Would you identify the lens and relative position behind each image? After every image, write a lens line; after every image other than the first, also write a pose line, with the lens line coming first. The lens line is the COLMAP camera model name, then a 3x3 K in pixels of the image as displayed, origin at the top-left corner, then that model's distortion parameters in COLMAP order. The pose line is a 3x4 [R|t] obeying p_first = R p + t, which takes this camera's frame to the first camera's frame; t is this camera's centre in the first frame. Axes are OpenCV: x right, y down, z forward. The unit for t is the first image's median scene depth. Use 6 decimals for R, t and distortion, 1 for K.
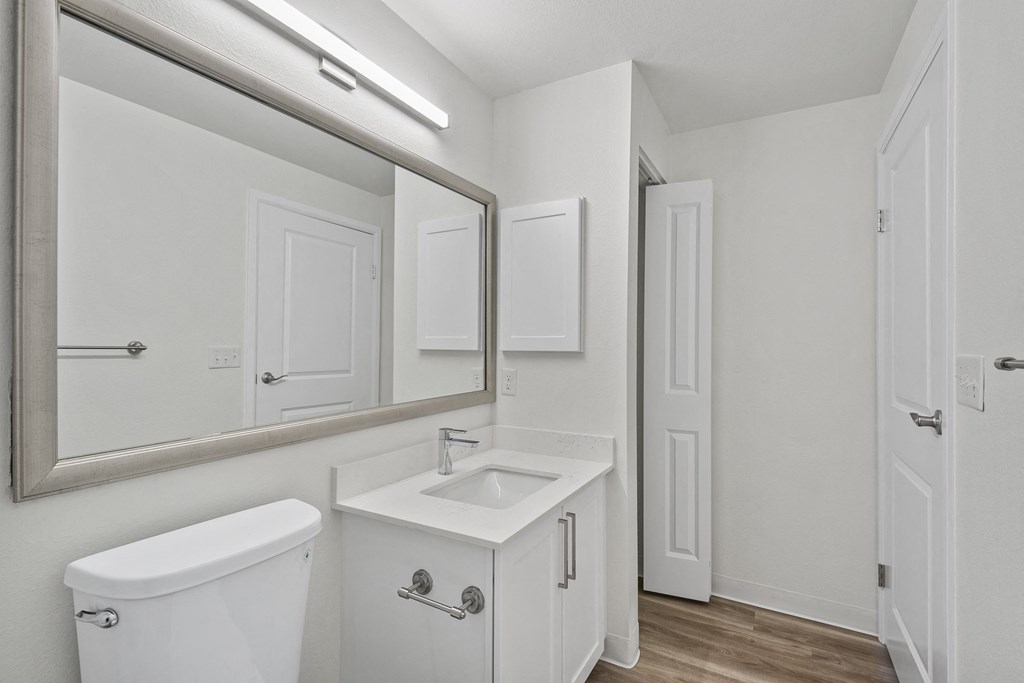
lens RADIAL K [[468.0, 0, 508.6], [0, 468.0, 339.7], [0, 0, 1]] dist [0.015219, -0.013458]
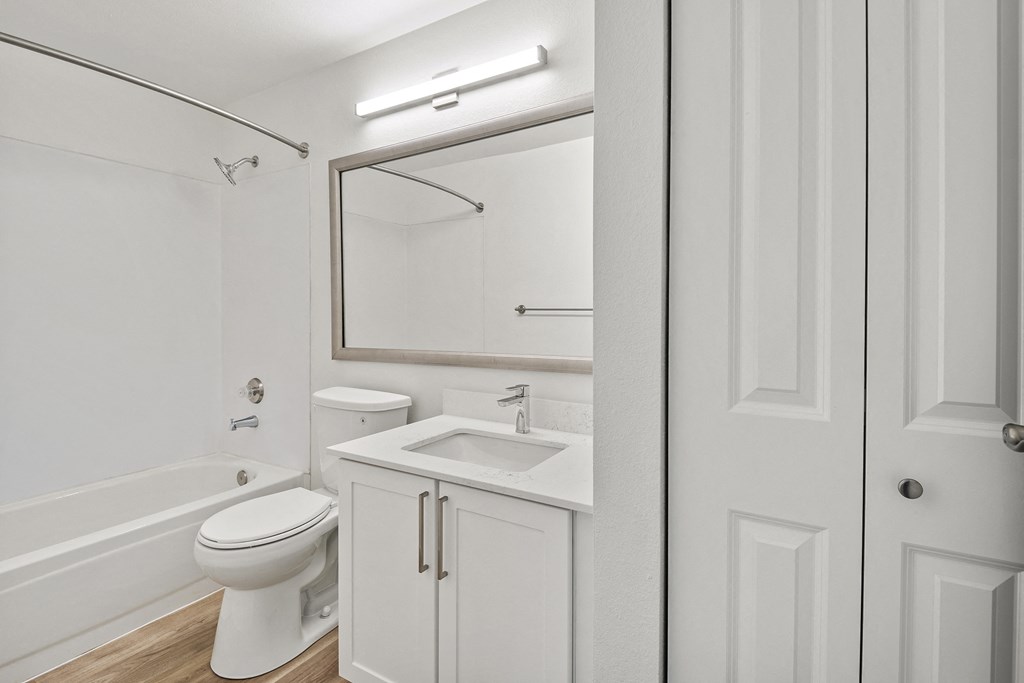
lens RADIAL K [[501.0, 0, 516.2], [0, 501.0, 321.4], [0, 0, 1]] dist [0.017113, -0.020141]
pose [[-0.023425, 0.006864, -0.999702, 0.843798], [0.012599, 0.999899, 0.006570, 0.049230], [0.999646, -0.012441, -0.023509, 0.959619]]
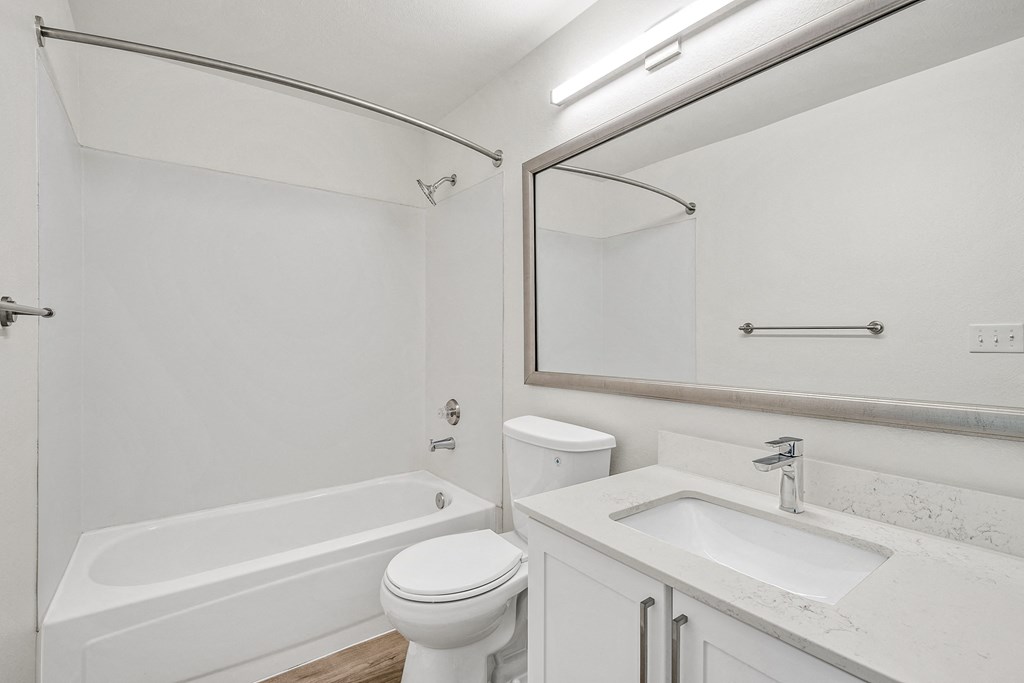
lens RADIAL K [[468.0, 0, 508.6], [0, 468.0, 339.7], [0, 0, 1]] dist [0.015219, -0.013458]
pose [[-0.409199, -0.002747, -0.912441, 0.567024], [0.009154, 0.999933, -0.007116, 0.054067], [0.912399, -0.011265, -0.409147, 0.864647]]
